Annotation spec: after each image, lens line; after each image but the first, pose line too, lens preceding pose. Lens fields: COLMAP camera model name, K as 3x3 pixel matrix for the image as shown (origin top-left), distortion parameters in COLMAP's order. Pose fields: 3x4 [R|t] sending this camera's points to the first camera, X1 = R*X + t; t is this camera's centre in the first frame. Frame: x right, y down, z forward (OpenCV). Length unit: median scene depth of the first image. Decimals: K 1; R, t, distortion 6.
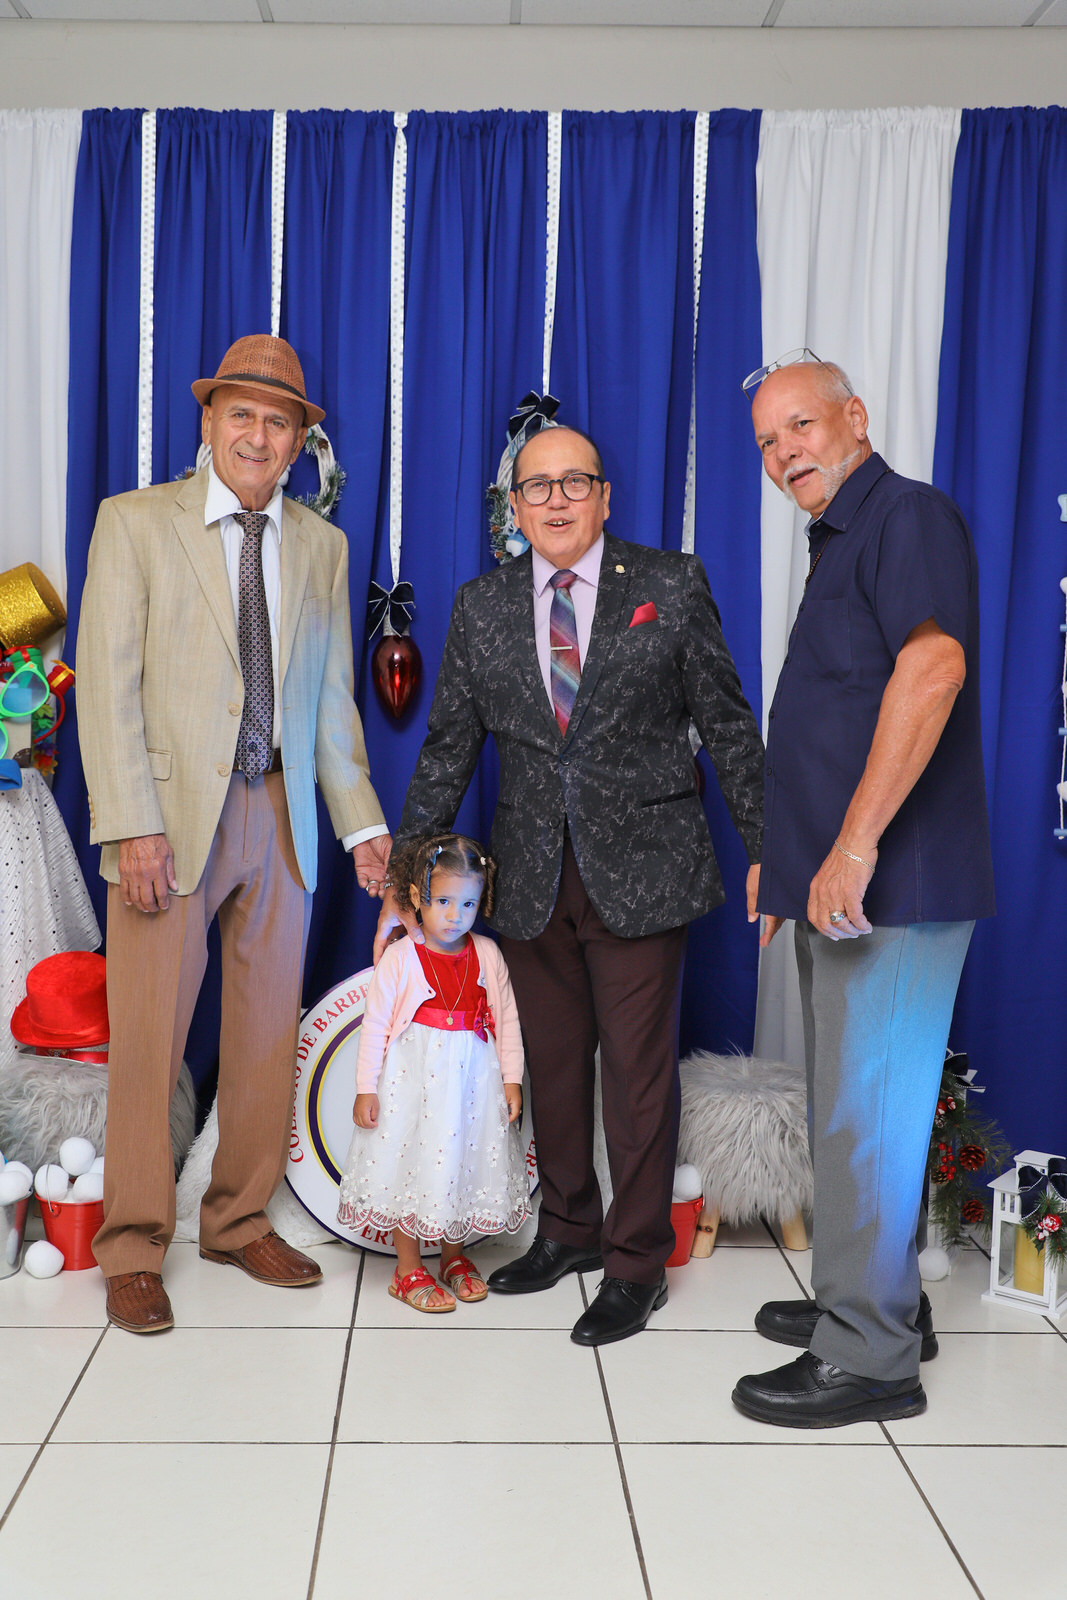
lens RADIAL K [[1584.1, 0, 619.1], [0, 1584.1, 809.7], [0, 0, 1]] dist [-0.011055, 0.000000]
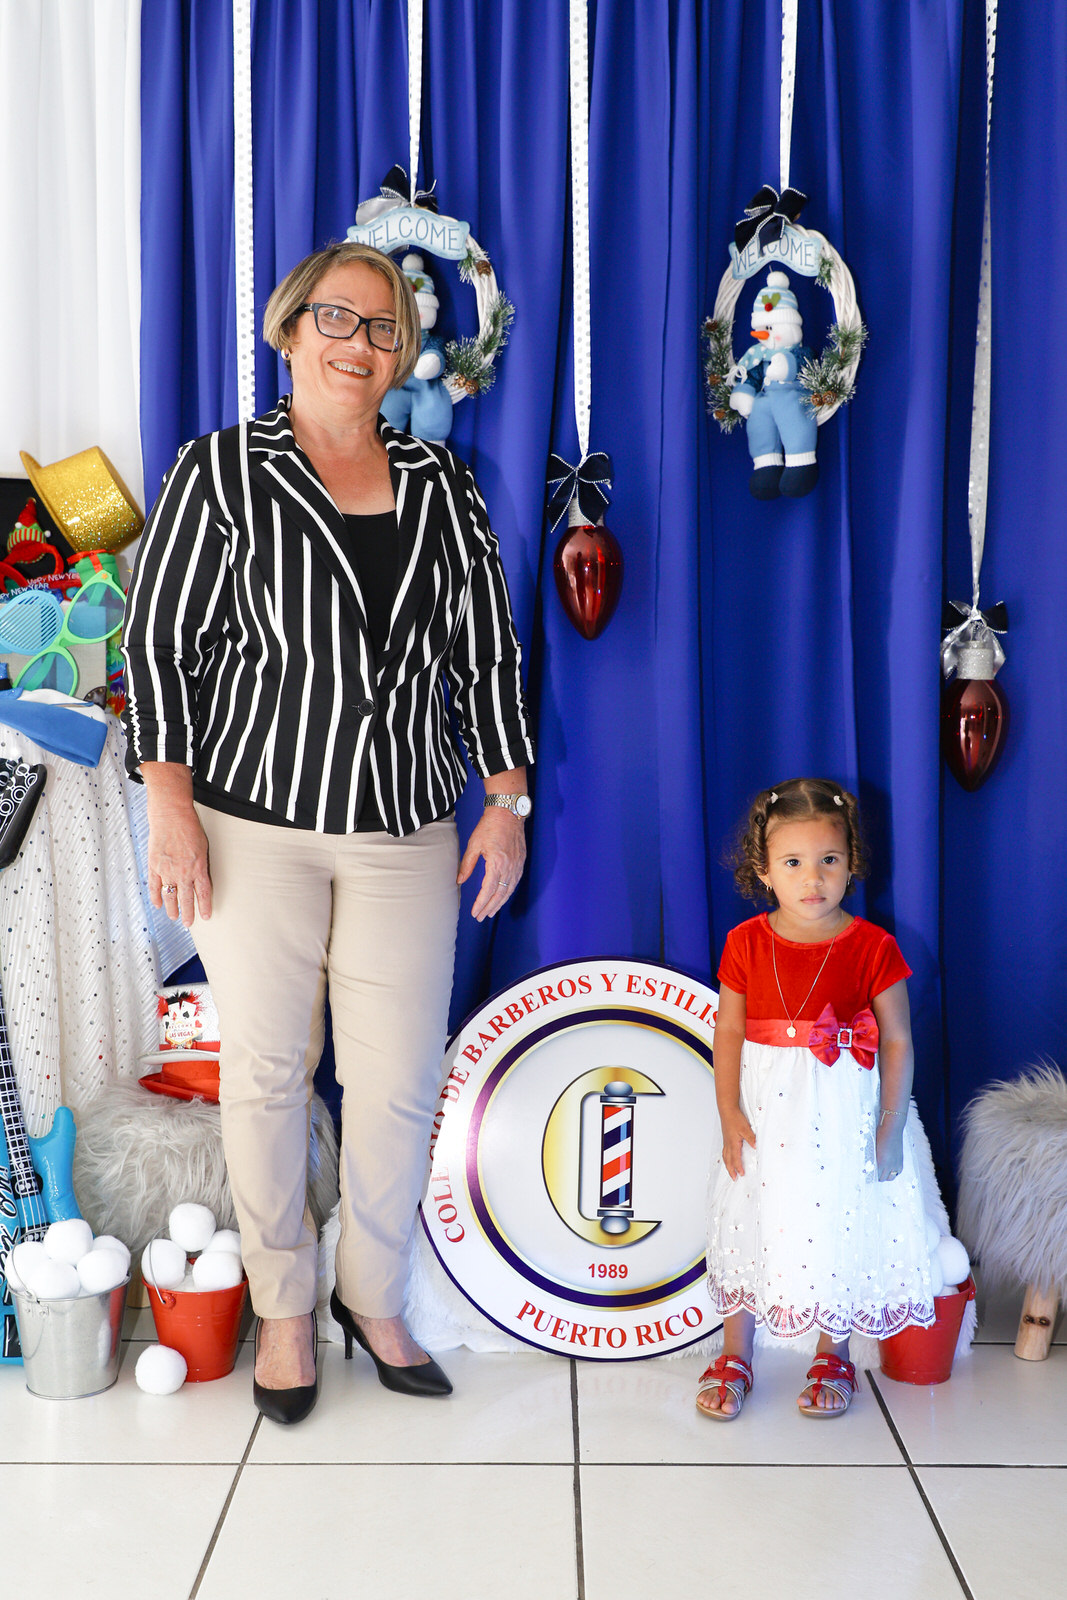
lens RADIAL K [[1584.1, 0, 553.5], [0, 1584.1, 906.8], [0, 0, 1]] dist [-0.011055, 0.000000]
pose [[0.998577, -0.016524, -0.050696, -0.122312], [0.018205, 0.999293, 0.032888, 0.043995], [0.050117, -0.033765, 0.998172, 0.254500]]
